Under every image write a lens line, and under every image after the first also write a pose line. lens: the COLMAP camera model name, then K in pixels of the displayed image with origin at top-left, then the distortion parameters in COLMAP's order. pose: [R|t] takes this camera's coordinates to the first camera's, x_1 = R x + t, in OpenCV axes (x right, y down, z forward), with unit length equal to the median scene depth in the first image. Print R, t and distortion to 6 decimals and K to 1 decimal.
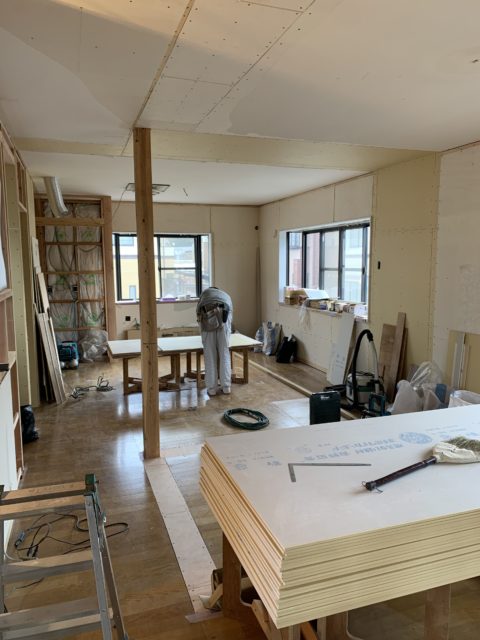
lens RADIAL K [[500.6, 0, 239.9], [0, 500.6, 338.1], [0, 0, 1]] dist [0.010300, -0.009166]
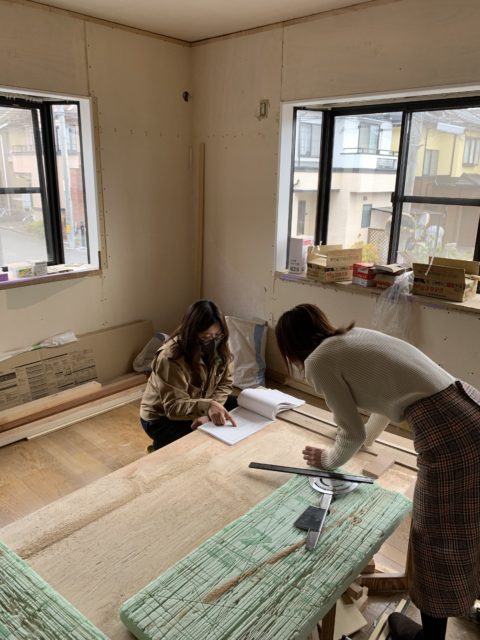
lens RADIAL K [[502.2, 0, 239.4], [0, 502.2, 321.9], [0, 0, 1]] dist [0.009224, -0.007046]
pose [[0.860519, -0.125755, 0.493653, -0.180736], [0.056862, 0.986707, 0.152238, -0.099496], [-0.506236, -0.102933, 0.856230, 0.637732]]
